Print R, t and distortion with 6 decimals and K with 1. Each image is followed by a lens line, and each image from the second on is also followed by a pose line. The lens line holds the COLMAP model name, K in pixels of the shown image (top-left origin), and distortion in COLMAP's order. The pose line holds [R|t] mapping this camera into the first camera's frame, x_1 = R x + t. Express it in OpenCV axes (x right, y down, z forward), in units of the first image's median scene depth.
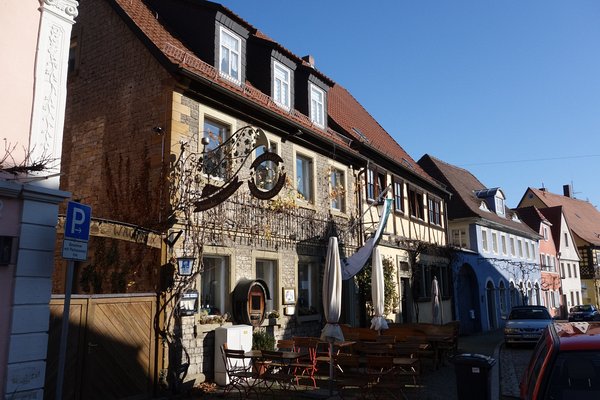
lens RADIAL K [[511.8, 0, 300.0], [0, 511.8, 200.0], [0, 0, 1]] dist [0.005043, 0.005210]
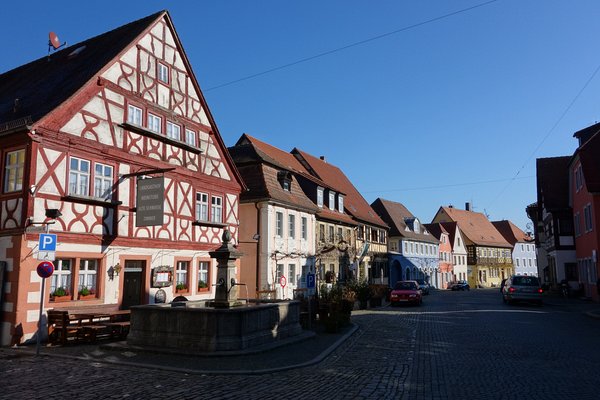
lens RADIAL K [[487.6, 0, 300.0], [0, 487.6, 200.0], [0, 0, 1]] dist [-0.002579, -0.000165]
pose [[0.995400, 0.023940, 0.092766, -0.209894], [-0.027340, 0.998994, 0.035554, -0.147409], [-0.091822, -0.037927, 0.995053, -0.764670]]
